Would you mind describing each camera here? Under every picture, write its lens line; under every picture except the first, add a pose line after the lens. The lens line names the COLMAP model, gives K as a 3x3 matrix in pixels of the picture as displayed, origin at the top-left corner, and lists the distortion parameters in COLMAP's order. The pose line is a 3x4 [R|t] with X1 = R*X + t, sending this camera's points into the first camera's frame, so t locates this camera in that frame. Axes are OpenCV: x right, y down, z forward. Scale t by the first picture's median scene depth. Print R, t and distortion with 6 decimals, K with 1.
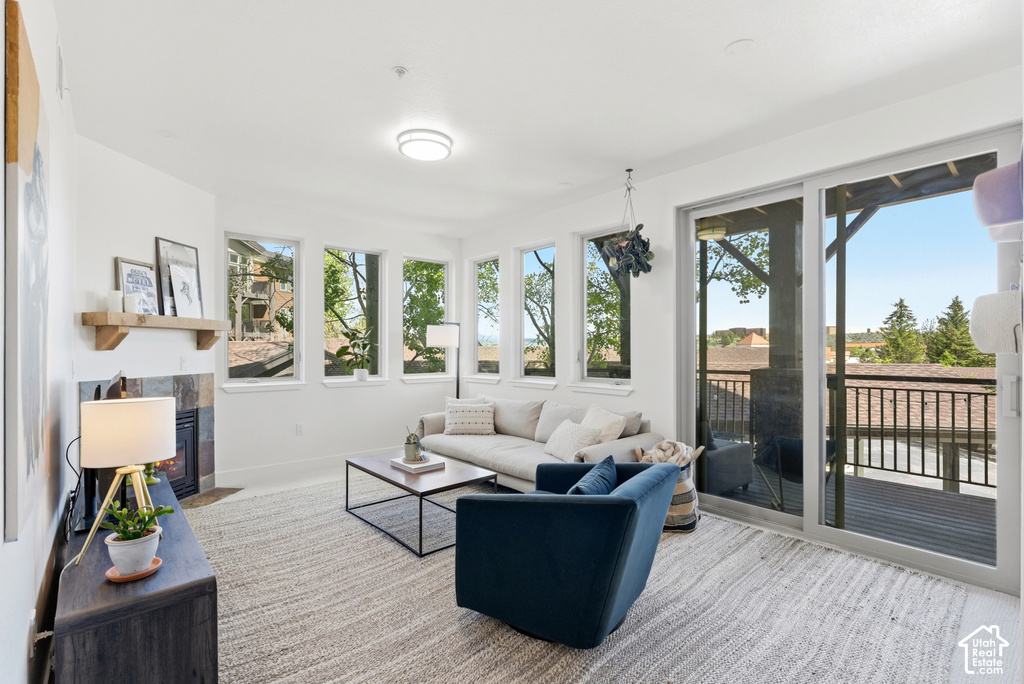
lens RADIAL K [[466.8, 0, 512.9], [0, 466.8, 351.2], [0, 0, 1]] dist [-0.002078, -0.001298]
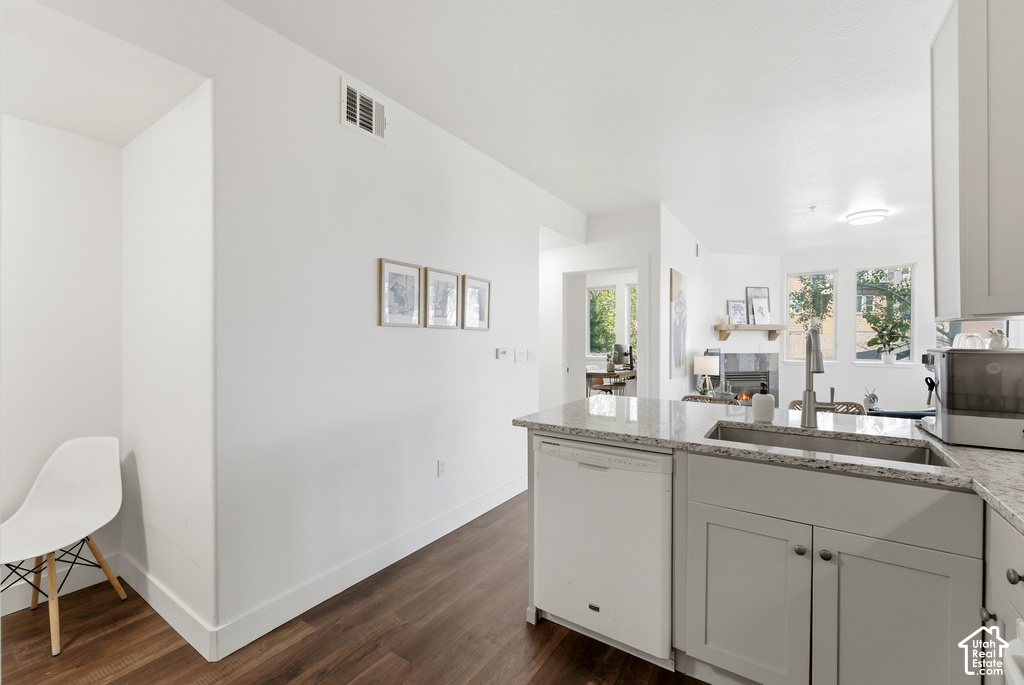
lens RADIAL K [[425.7, 0, 503.7], [0, 425.7, 341.5], [0, 0, 1]] dist [0.000356, 0.000336]
pose [[0.244884, 0.003252, -0.969547, 0.663215], [-0.004371, 0.999988, 0.002250, 0.002088], [0.969543, 0.003686, 0.244895, -0.425667]]
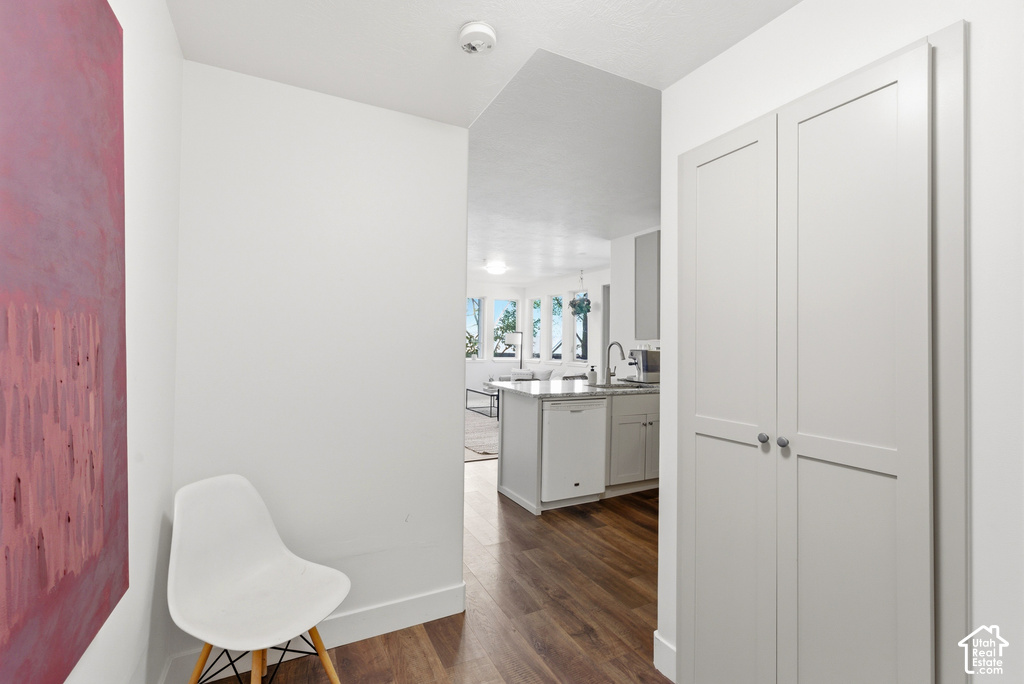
lens RADIAL K [[466.8, 0, 512.8], [0, 466.8, 343.5], [0, 0, 1]] dist [-0.002078, -0.001298]
pose [[0.970284, 0.012859, -0.241629, 0.385770], [-0.015412, 0.999844, -0.008680, 0.006576], [0.241480, 0.012146, 0.970330, -1.095398]]
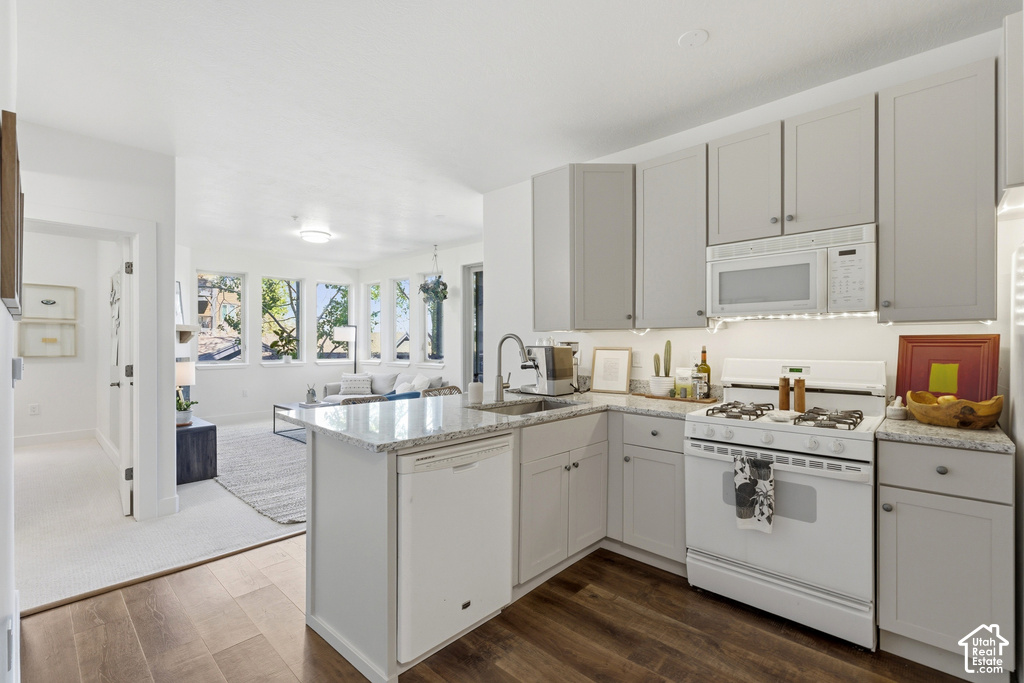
lens RADIAL K [[466.8, 0, 522.4], [0, 466.8, 344.5], [0, 0, 1]] dist [-0.002078, -0.001298]
pose [[0.993358, -0.000727, 0.115063, 0.299400], [0.001016, 0.999996, -0.002453, 0.006547], [-0.115061, 0.002554, 0.993355, -0.690643]]
